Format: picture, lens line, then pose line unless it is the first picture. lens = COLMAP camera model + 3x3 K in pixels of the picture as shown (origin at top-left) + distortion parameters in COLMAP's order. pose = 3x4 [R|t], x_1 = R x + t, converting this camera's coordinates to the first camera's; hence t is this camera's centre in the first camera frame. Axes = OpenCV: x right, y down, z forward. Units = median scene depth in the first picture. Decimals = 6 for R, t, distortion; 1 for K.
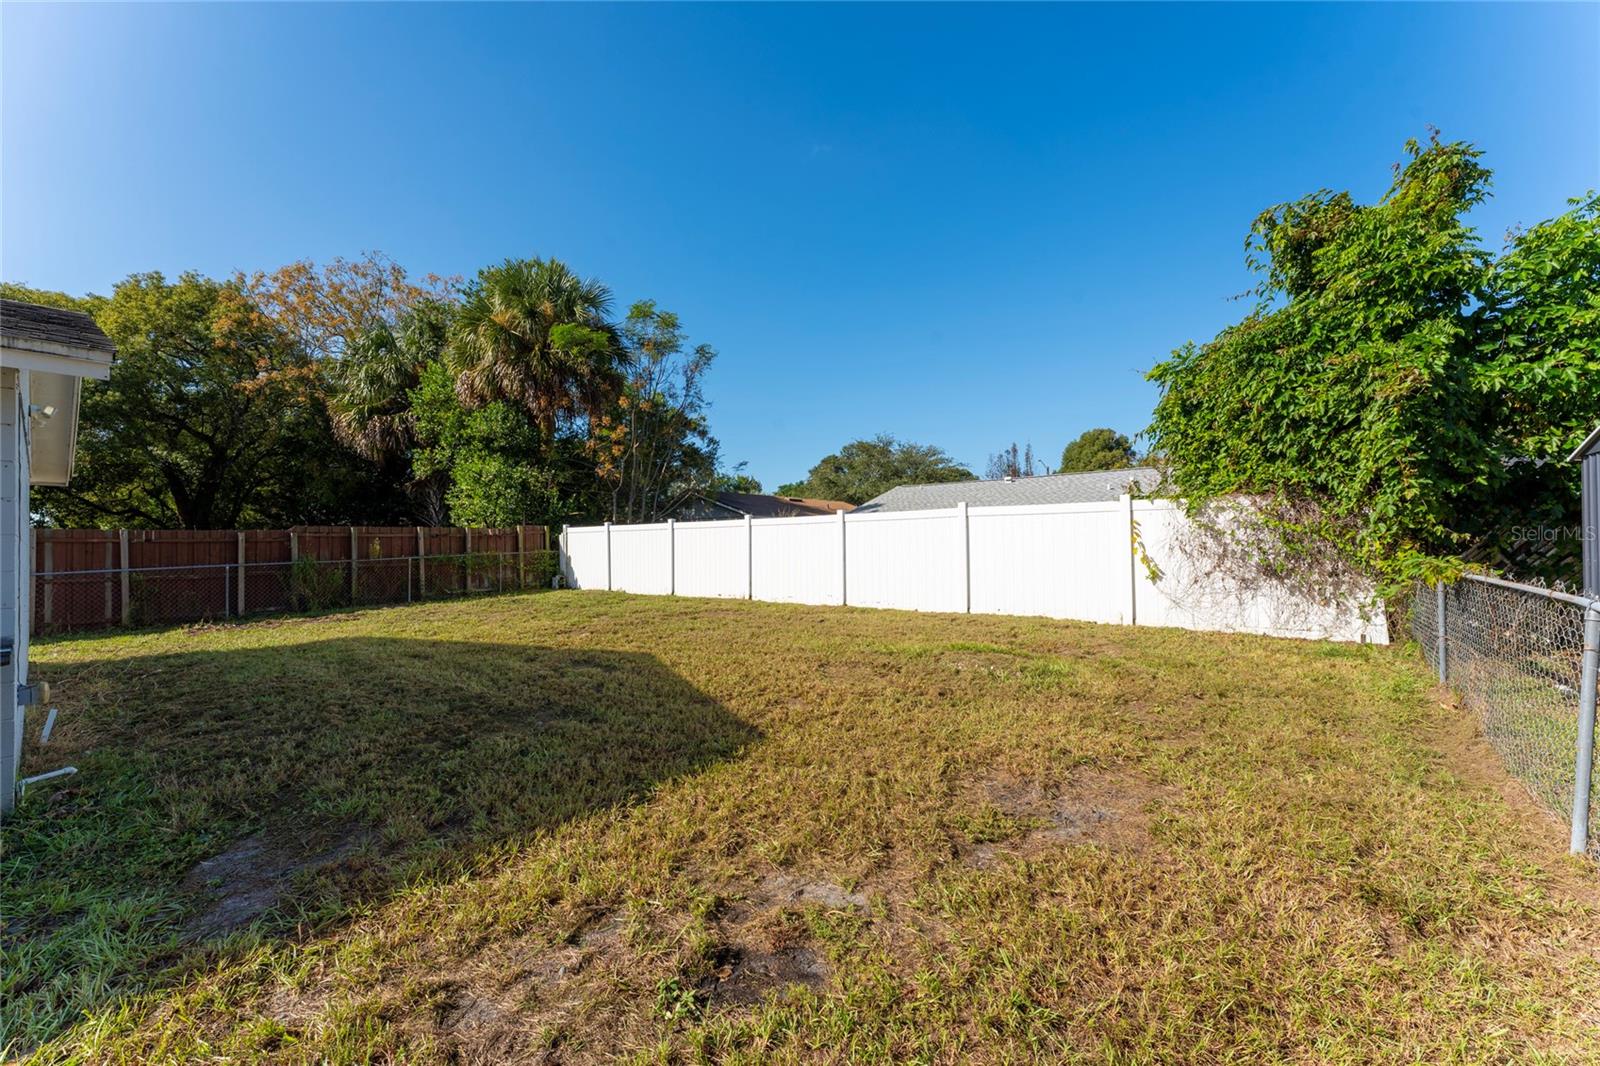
lens RADIAL K [[627.7, 0, 808.3], [0, 627.7, 539.1], [0, 0, 1]] dist [0.001431, 0.000169]
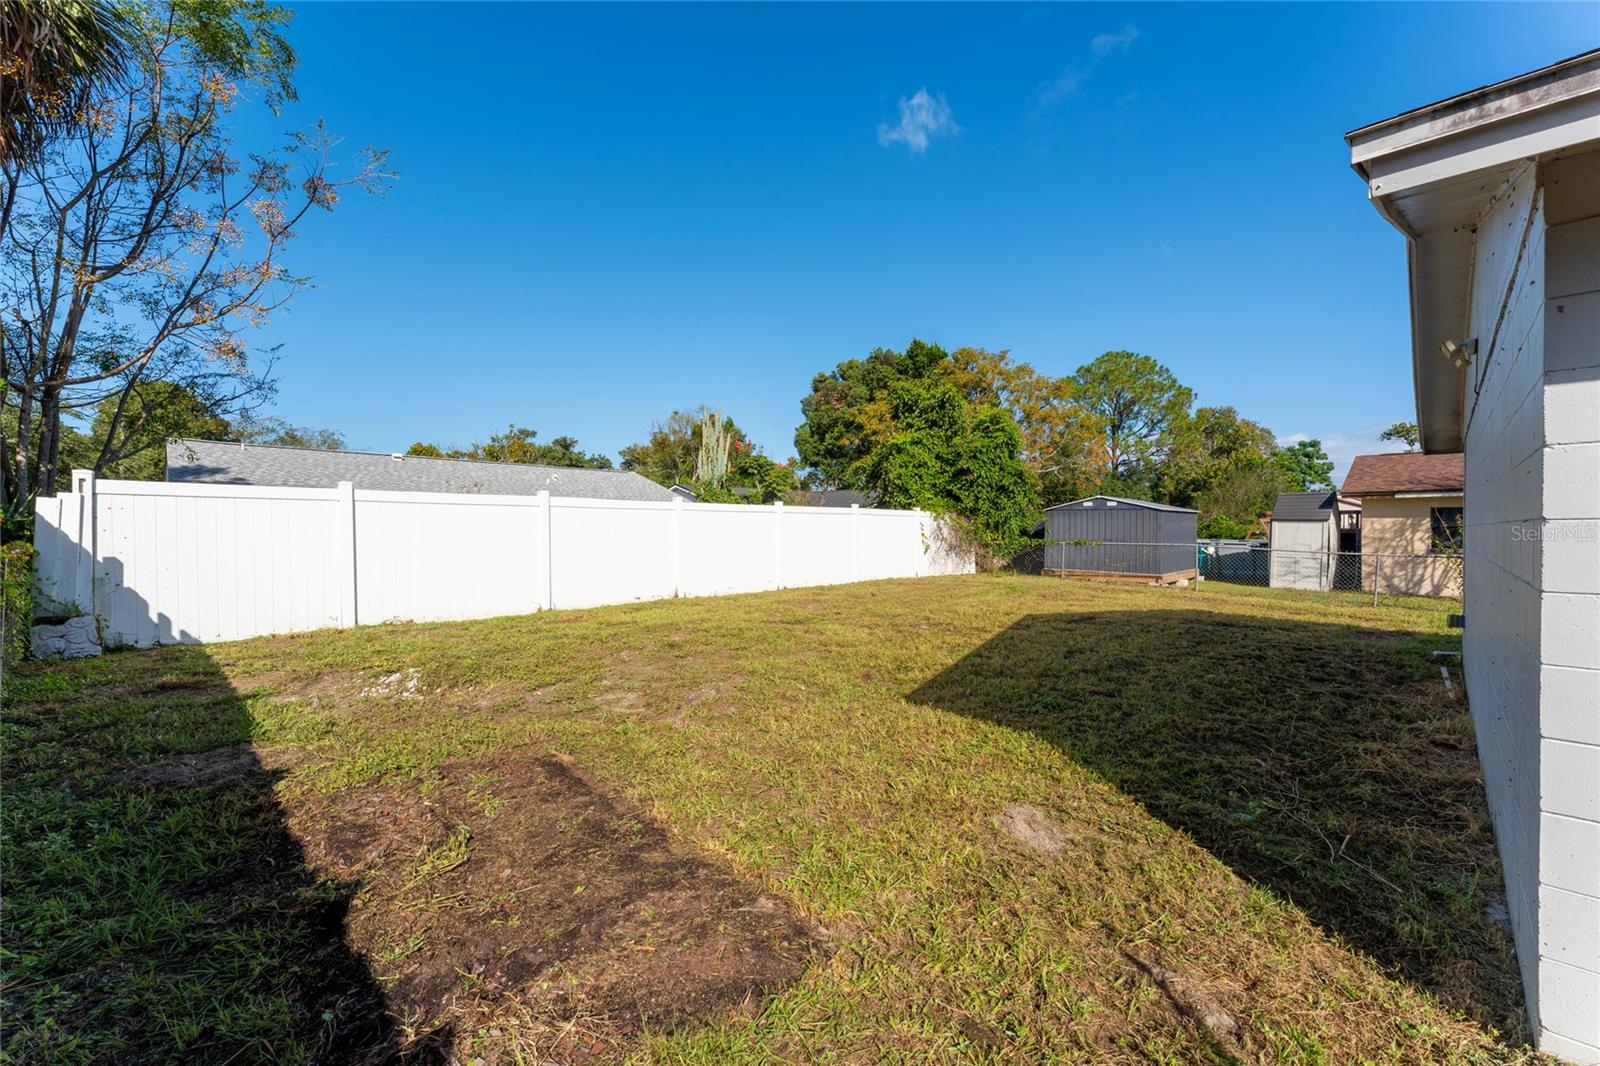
lens RADIAL K [[627.7, 0, 803.9], [0, 627.7, 532.0], [0, 0, 1]] dist [0.001431, 0.000169]
pose [[0.041880, 0.013782, 0.999028, -0.710023], [-0.009645, 0.999864, -0.013389, 0.011558], [-0.999076, -0.009074, 0.042007, 0.610141]]
